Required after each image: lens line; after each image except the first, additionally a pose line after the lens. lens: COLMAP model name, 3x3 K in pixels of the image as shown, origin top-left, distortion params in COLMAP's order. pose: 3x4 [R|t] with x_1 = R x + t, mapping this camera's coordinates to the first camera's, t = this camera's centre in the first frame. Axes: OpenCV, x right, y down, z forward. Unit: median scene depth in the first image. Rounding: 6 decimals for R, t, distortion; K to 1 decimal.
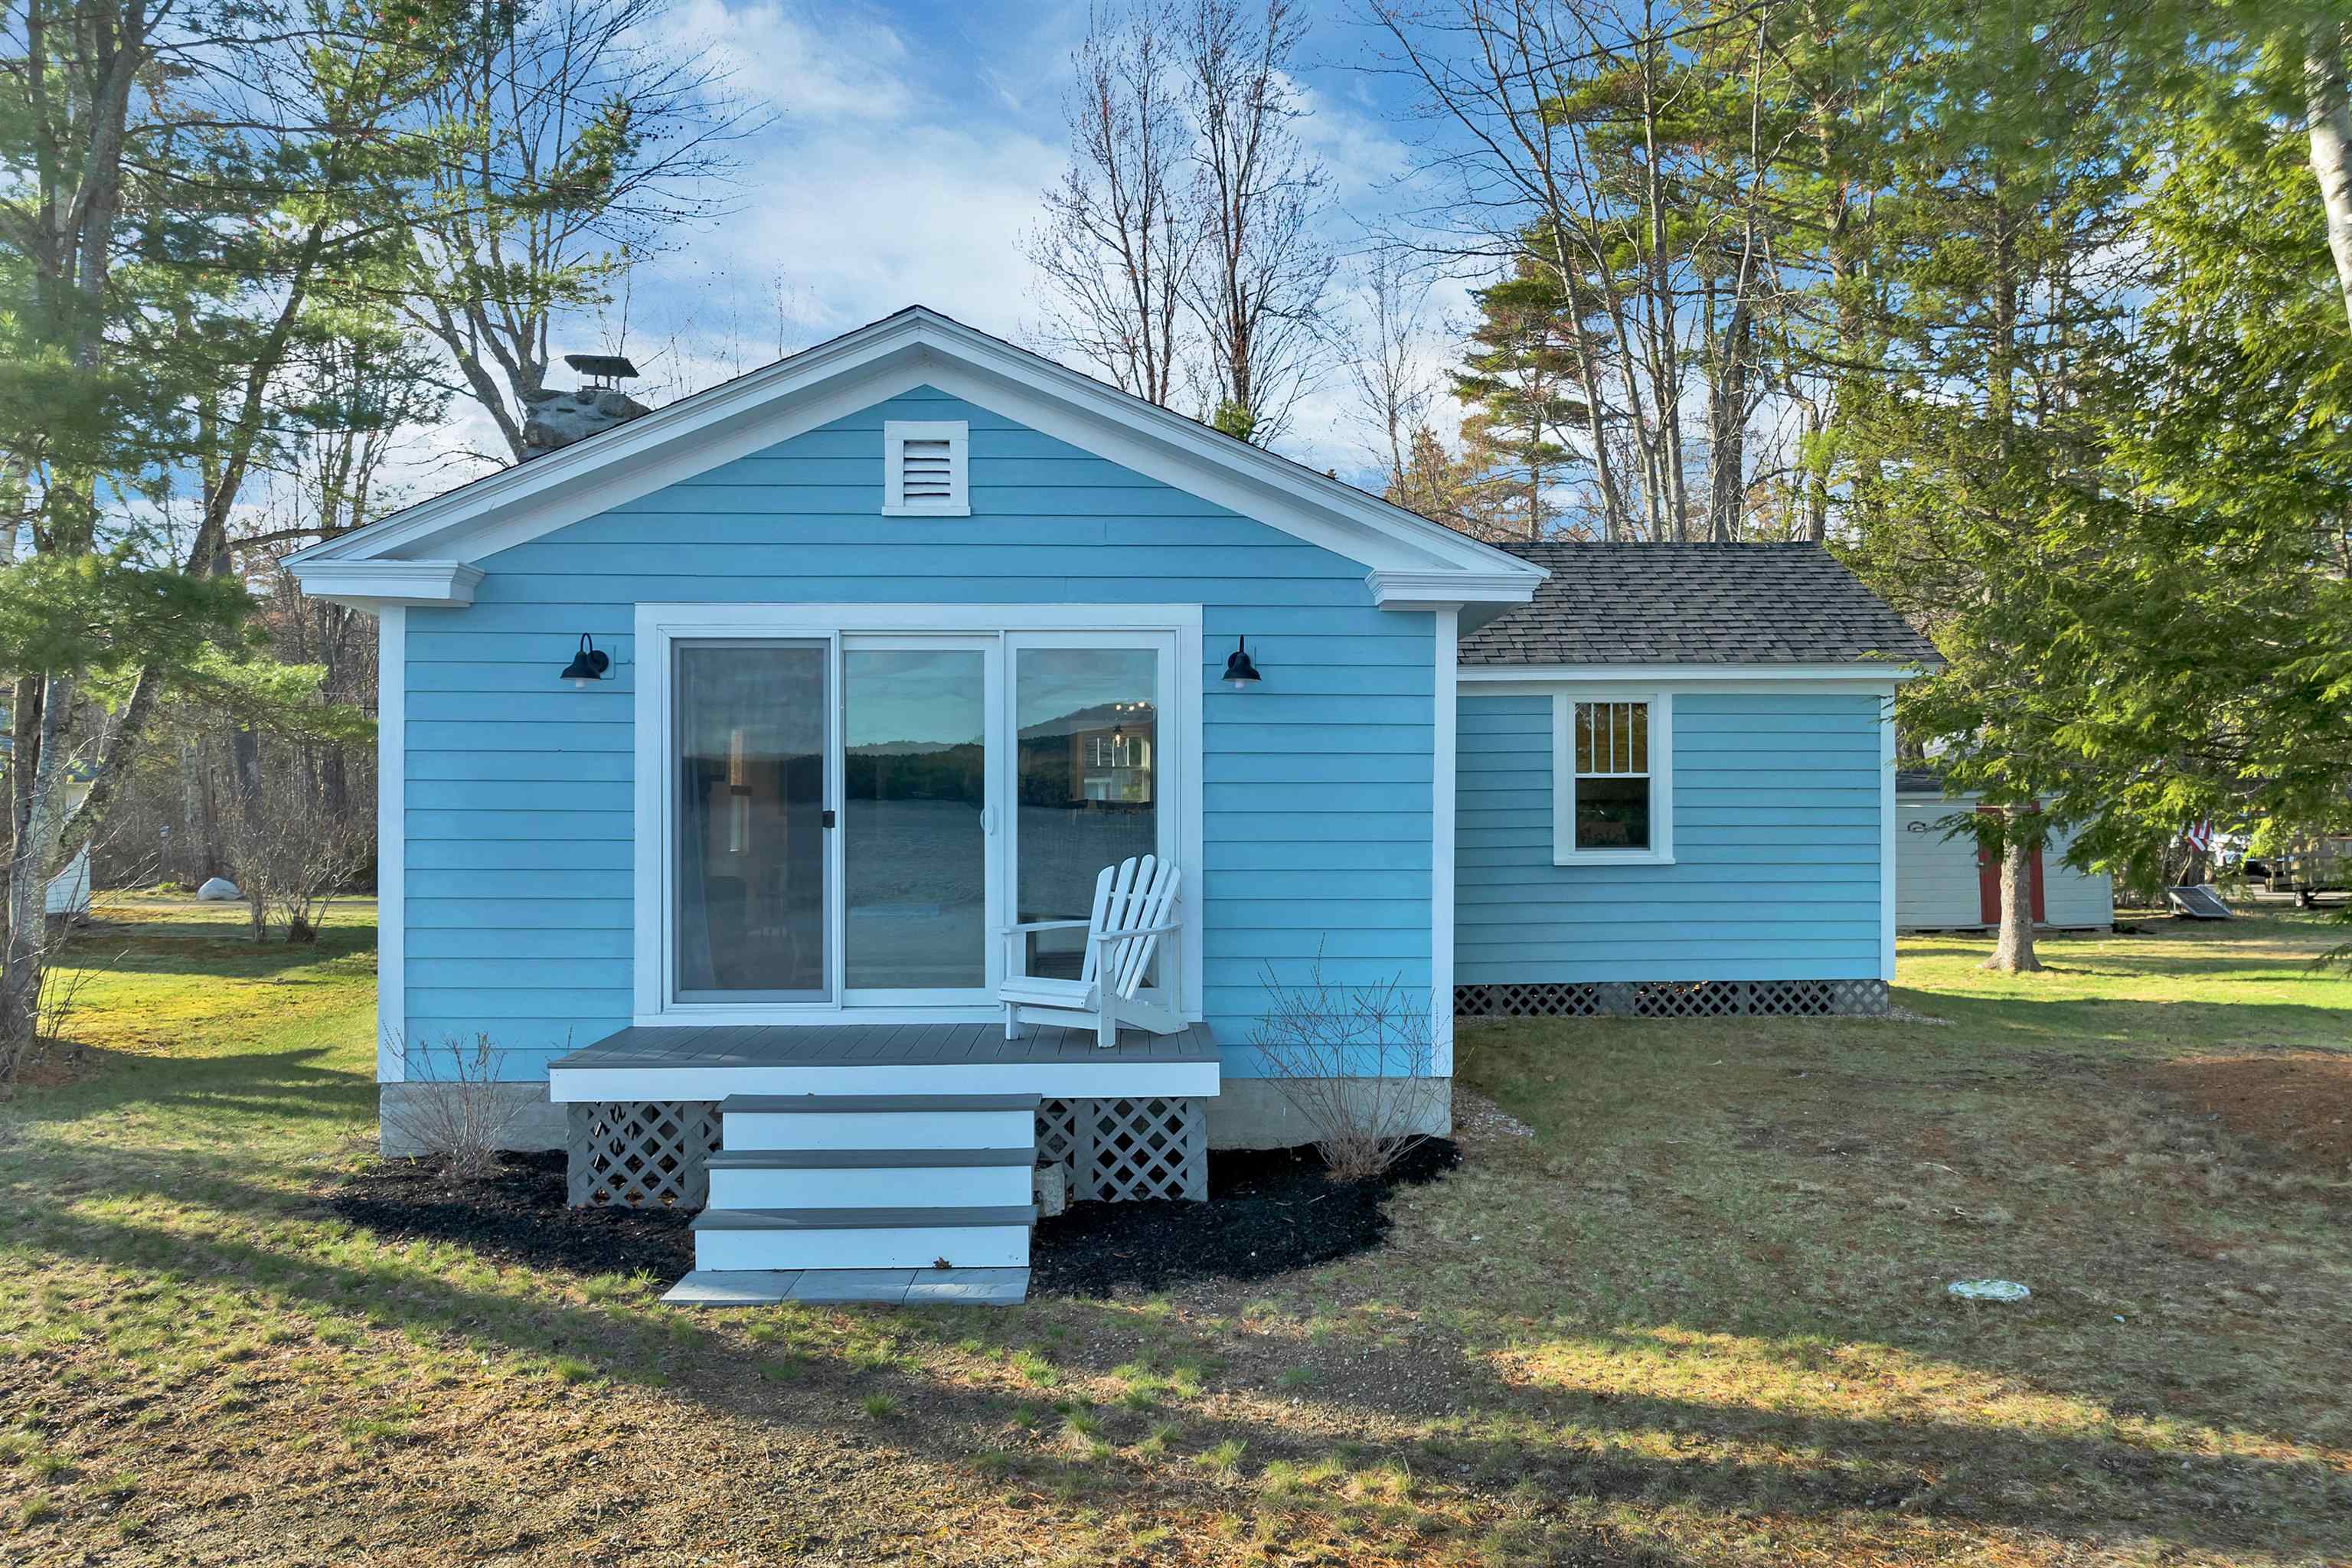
lens RADIAL K [[1702.7, 0, 1181.8], [0, 1702.7, 796.4], [0, 0, 1]] dist [-0.029949, -0.002818]
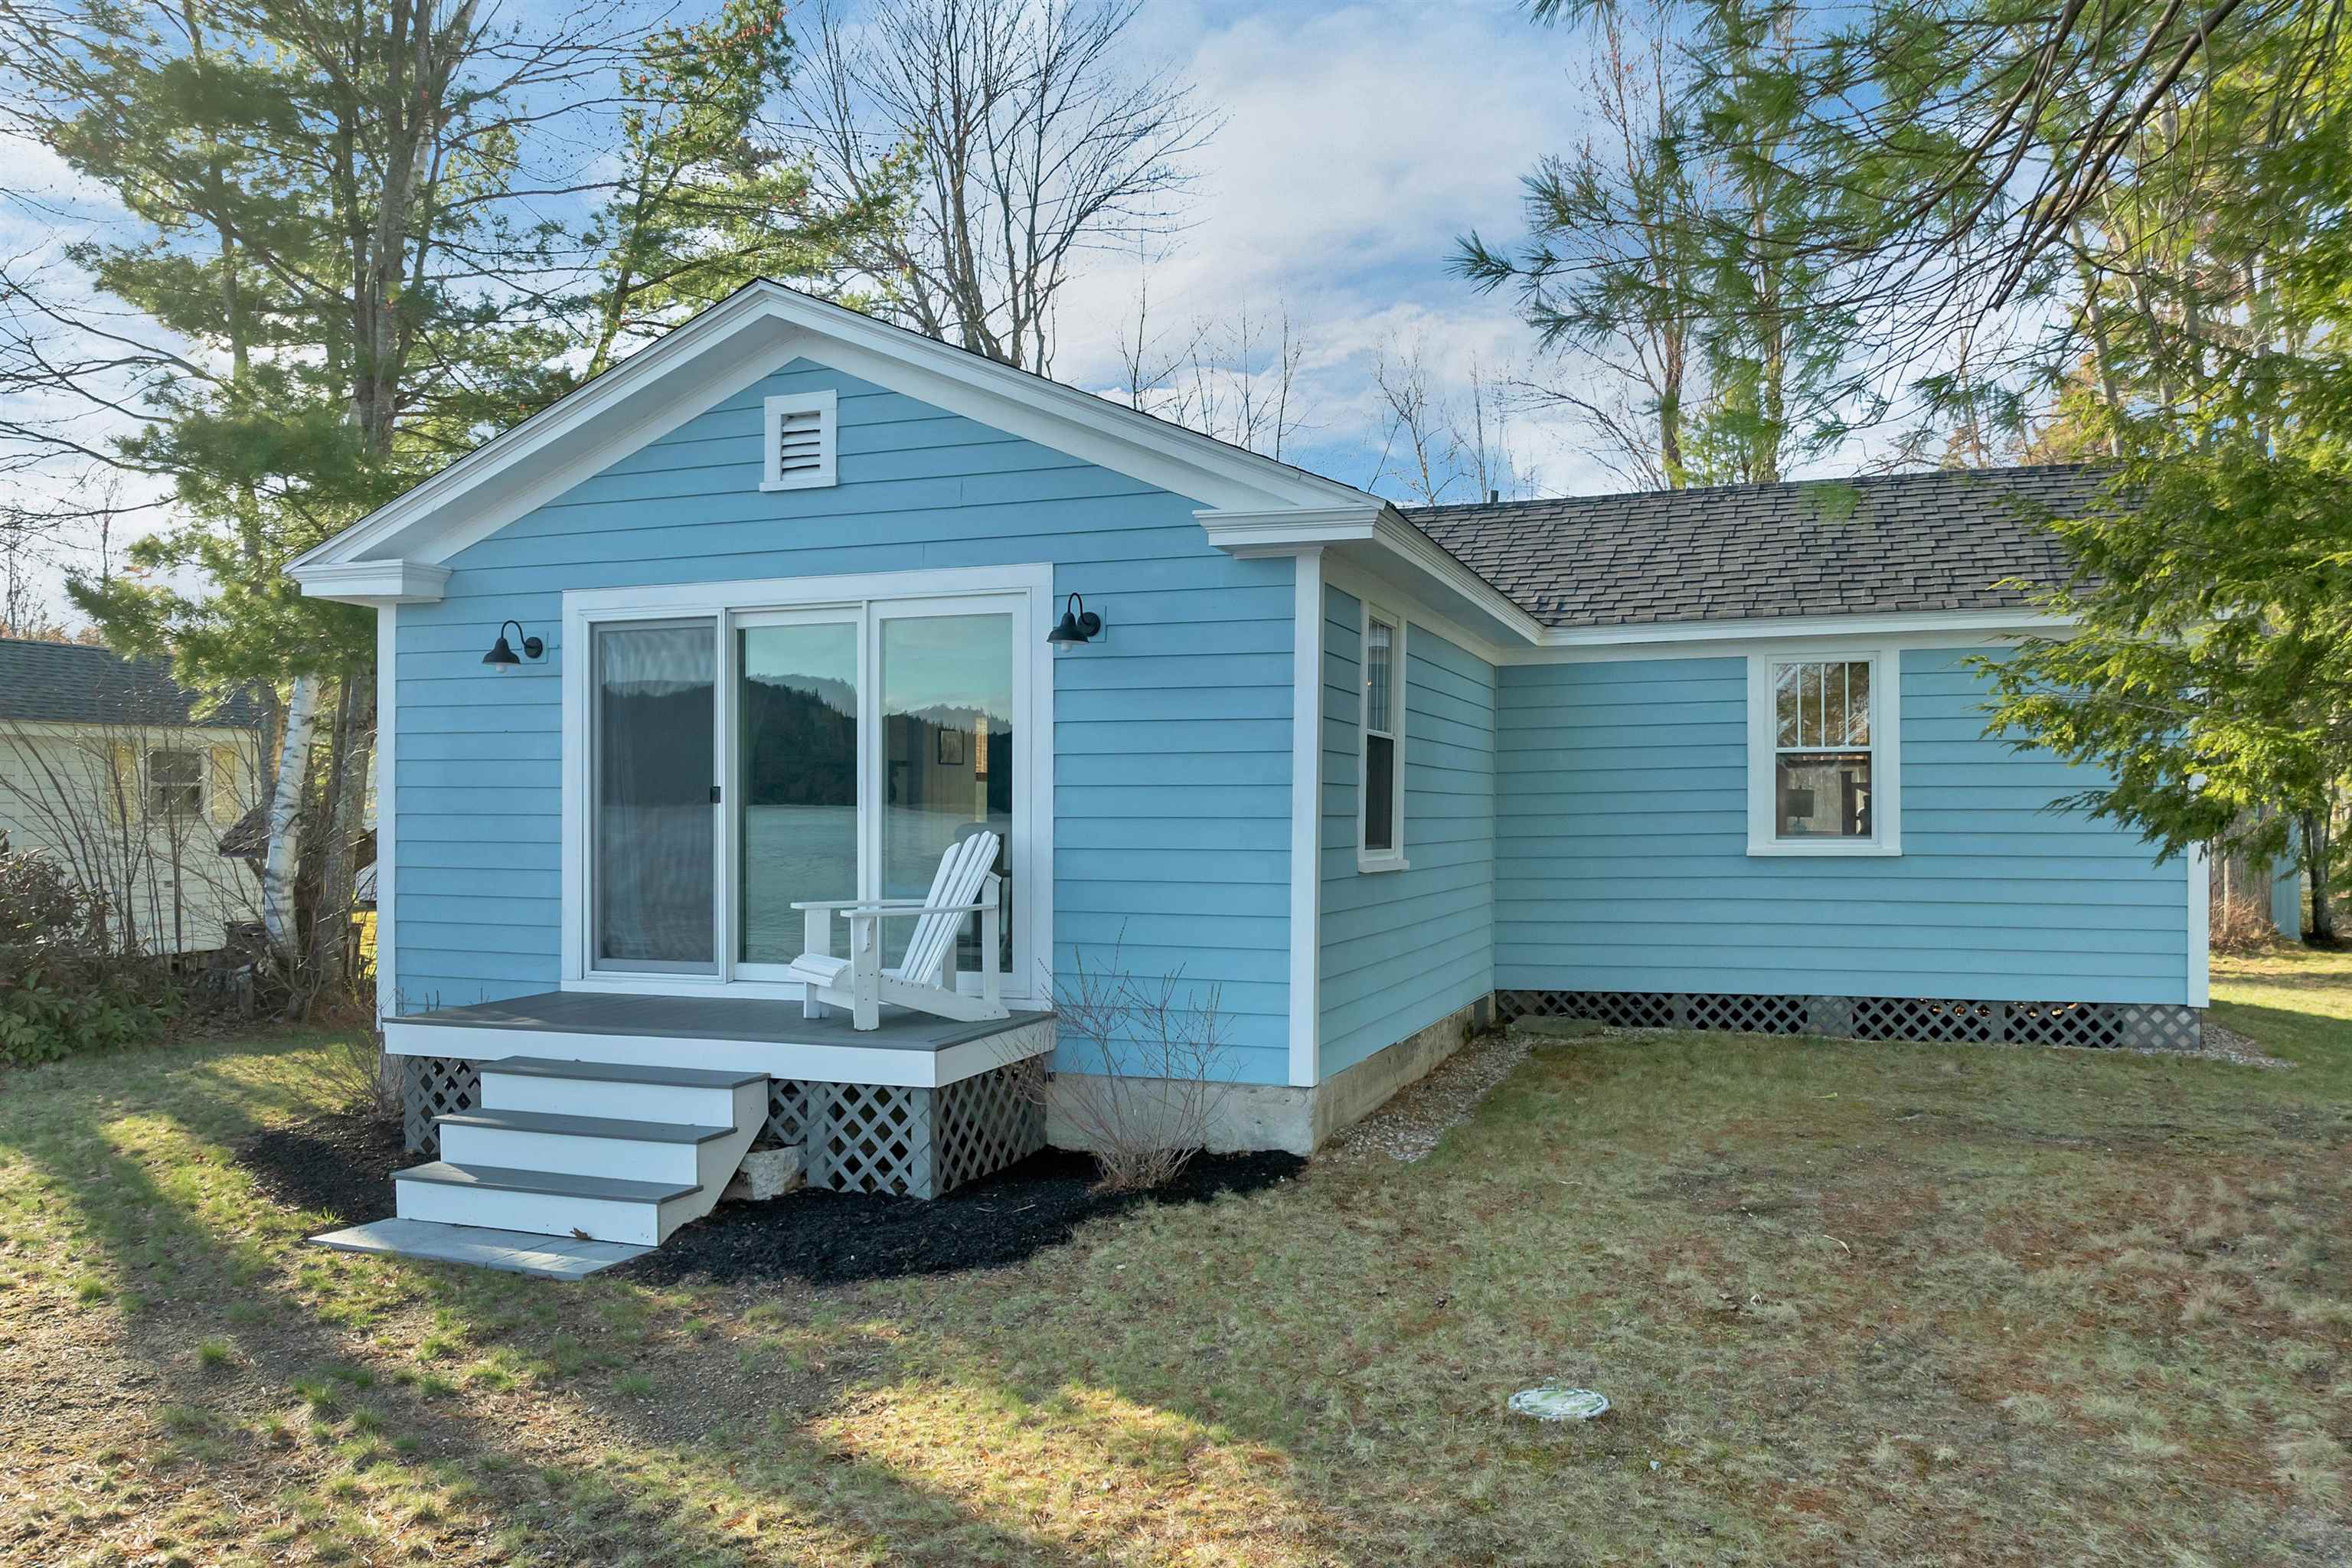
lens RADIAL K [[1693.6, 0, 1169.0], [0, 1693.6, 796.0], [0, 0, 1]] dist [-0.042080, 0.001515]
pose [[0.925155, -0.003301, -0.379574, 0.424525], [0.003377, 0.999994, -0.000465, 0.015596], [0.379574, -0.000852, 0.925161, 0.169879]]
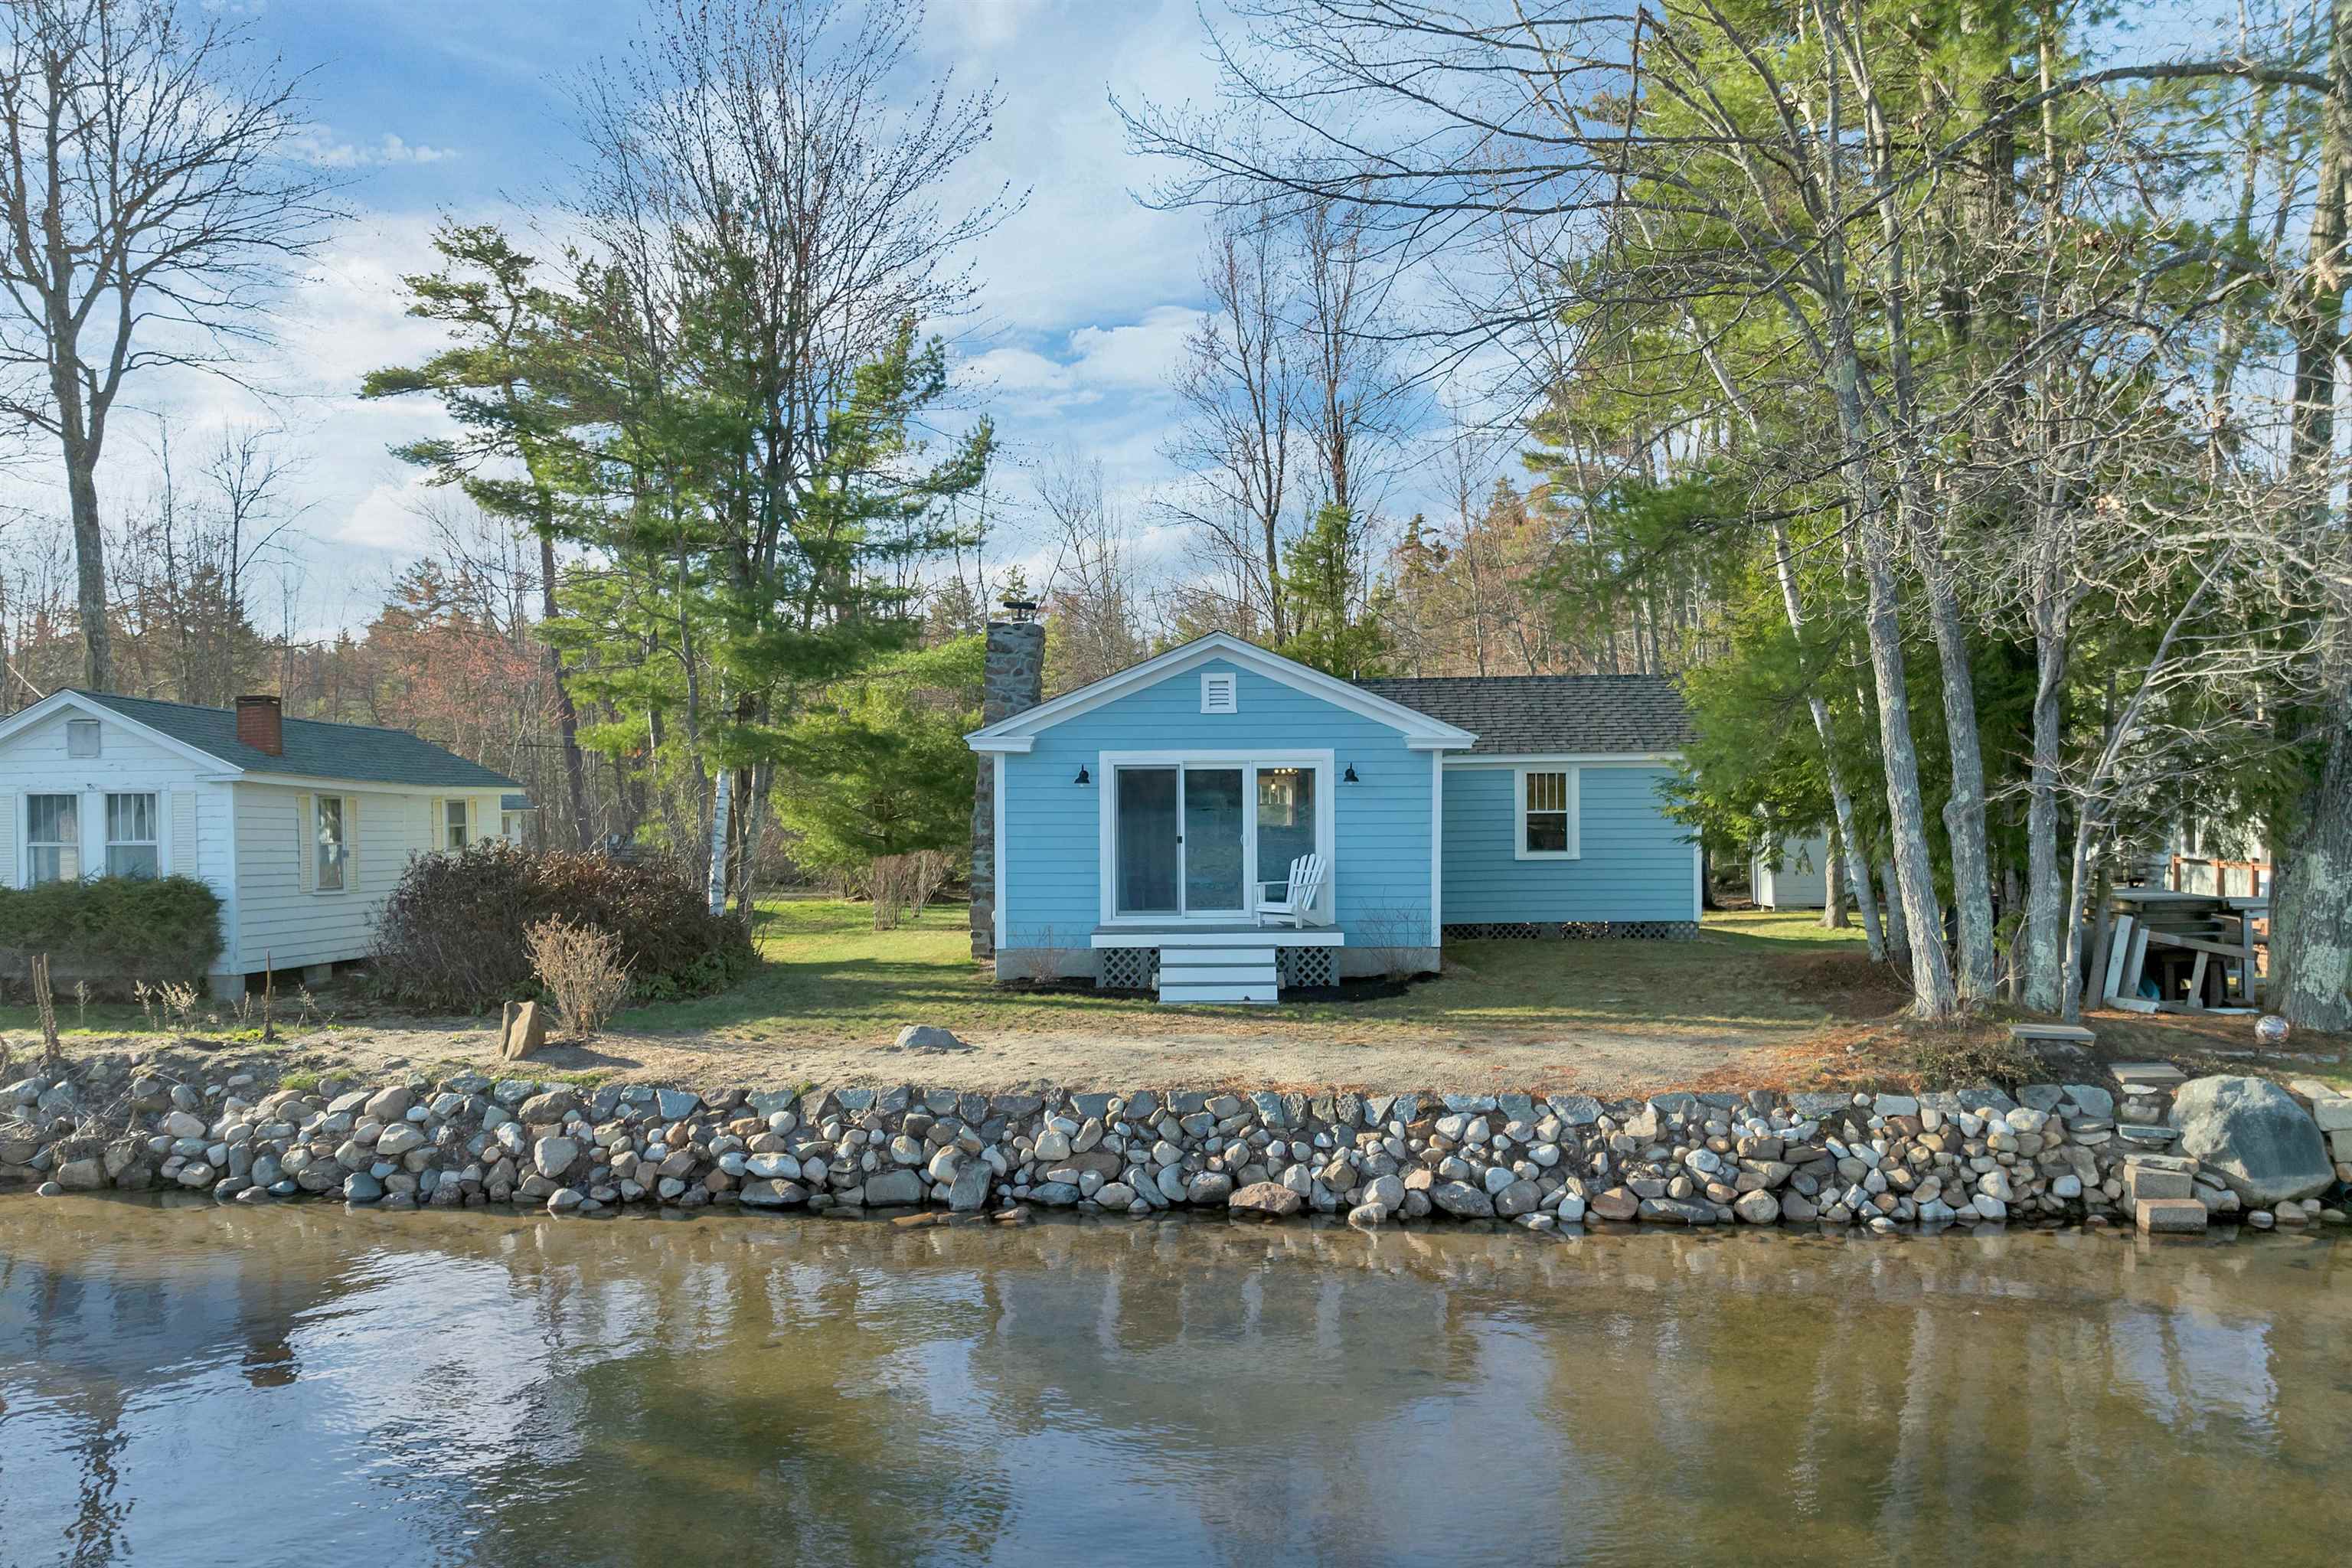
lens RADIAL K [[1702.7, 0, 1181.8], [0, 1702.7, 796.4], [0, 0, 1]] dist [-0.029949, -0.002818]
pose [[0.998421, -0.004460, -0.055992, -0.068363], [0.004212, 0.999981, -0.004553, -0.036402], [0.056011, 0.004310, 0.998421, -1.408068]]
